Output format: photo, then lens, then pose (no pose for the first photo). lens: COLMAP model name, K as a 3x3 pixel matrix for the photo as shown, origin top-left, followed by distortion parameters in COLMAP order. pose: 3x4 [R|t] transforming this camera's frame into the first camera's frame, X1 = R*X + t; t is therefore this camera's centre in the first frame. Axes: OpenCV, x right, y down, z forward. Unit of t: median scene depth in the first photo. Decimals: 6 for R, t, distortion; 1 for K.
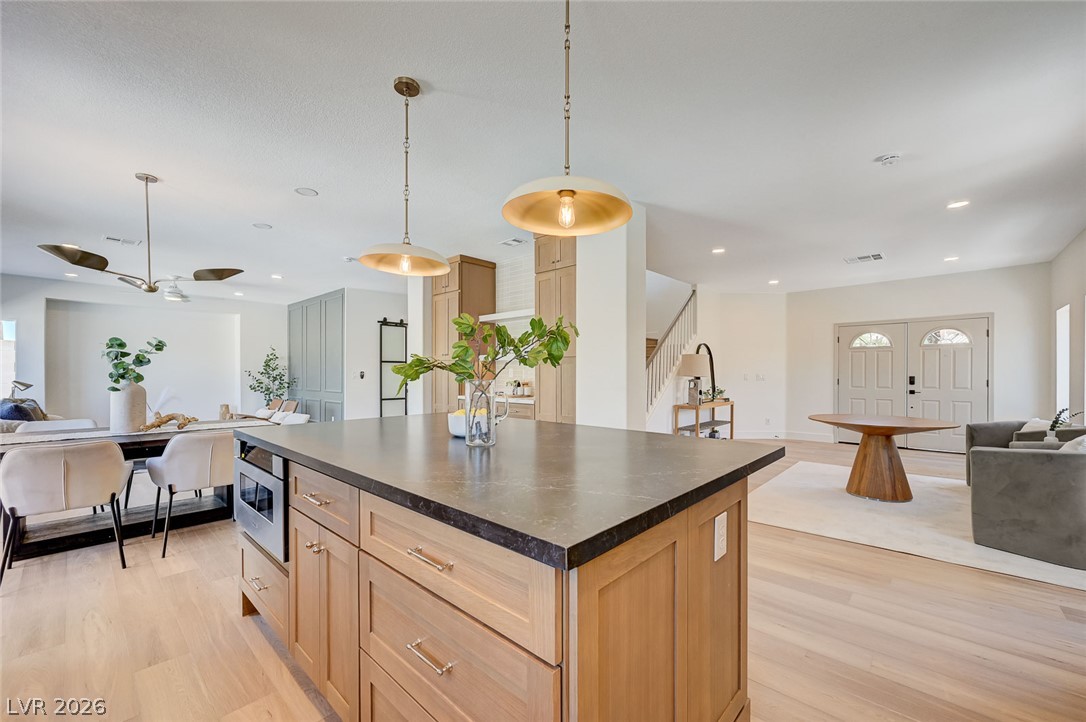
lens RADIAL K [[434.0, 0, 548.3], [0, 434.0, 374.6], [0, 0, 1]] dist [-0.001422, 0.000539]
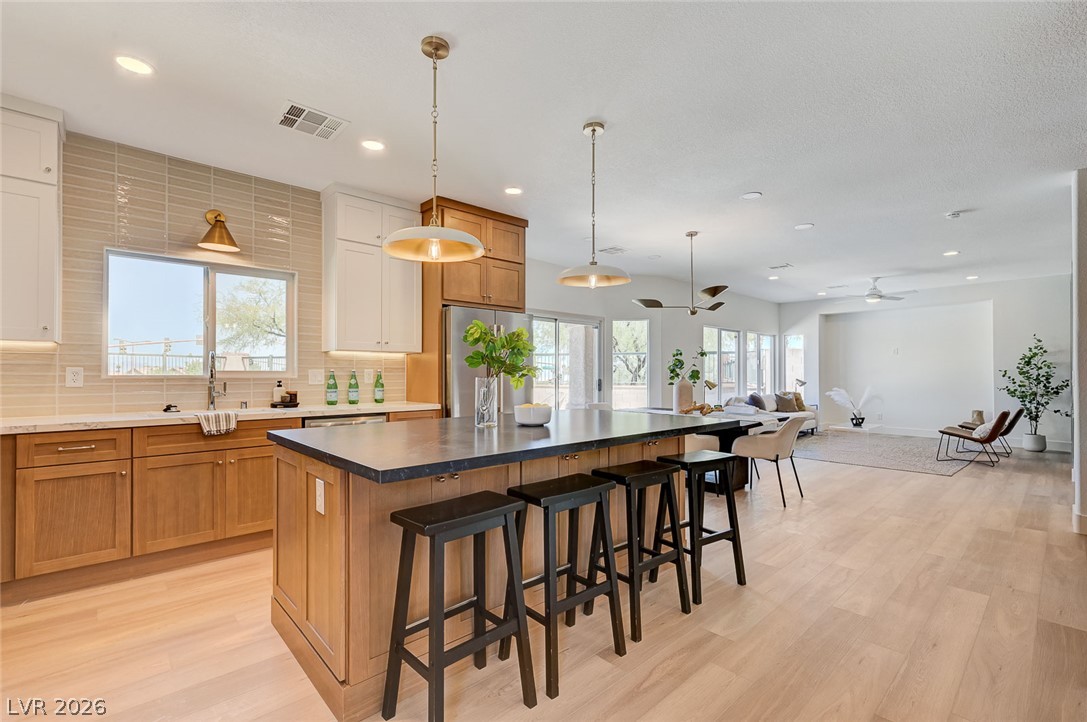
lens RADIAL K [[474.2, 0, 543.5], [0, 474.2, 369.7], [0, 0, 1]] dist [-0.005071, 0.000924]
pose [[-0.097559, -0.008014, -0.995197, 0.670140], [-0.002865, 0.999966, -0.007772, -0.001114], [0.995226, 0.002093, -0.097579, 0.698057]]
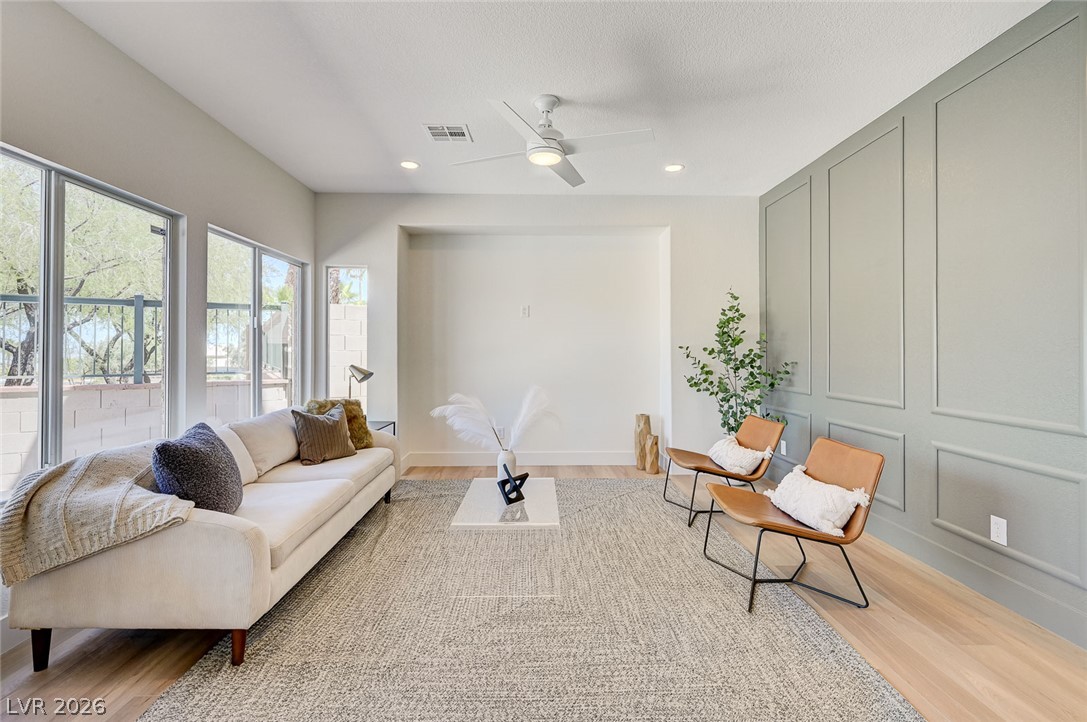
lens RADIAL K [[498.9, 0, 543.1], [0, 498.9, 347.4], [0, 0, 1]] dist [0.006641, -0.001789]
pose [[0.688056, -0.007929, -0.725614, -1.130833], [-0.000584, 0.999934, -0.011480, -0.003590], [0.725657, 0.008322, 0.688006, 1.445868]]
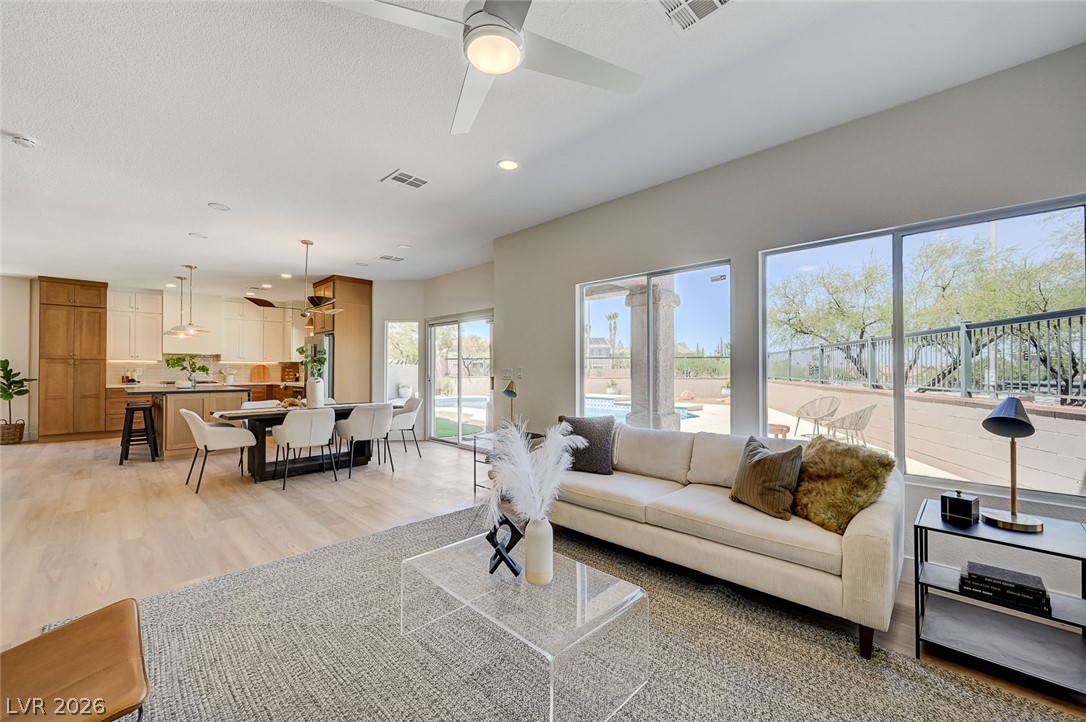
lens RADIAL K [[434.0, 0, 552.7], [0, 434.0, 365.1], [0, 0, 1]] dist [-0.001422, 0.000539]
pose [[-0.999496, -0.000223, 0.031737, -1.901902], [-0.000487, 0.999965, -0.008309, -0.009817], [-0.031734, -0.008320, -0.999462, 2.589957]]
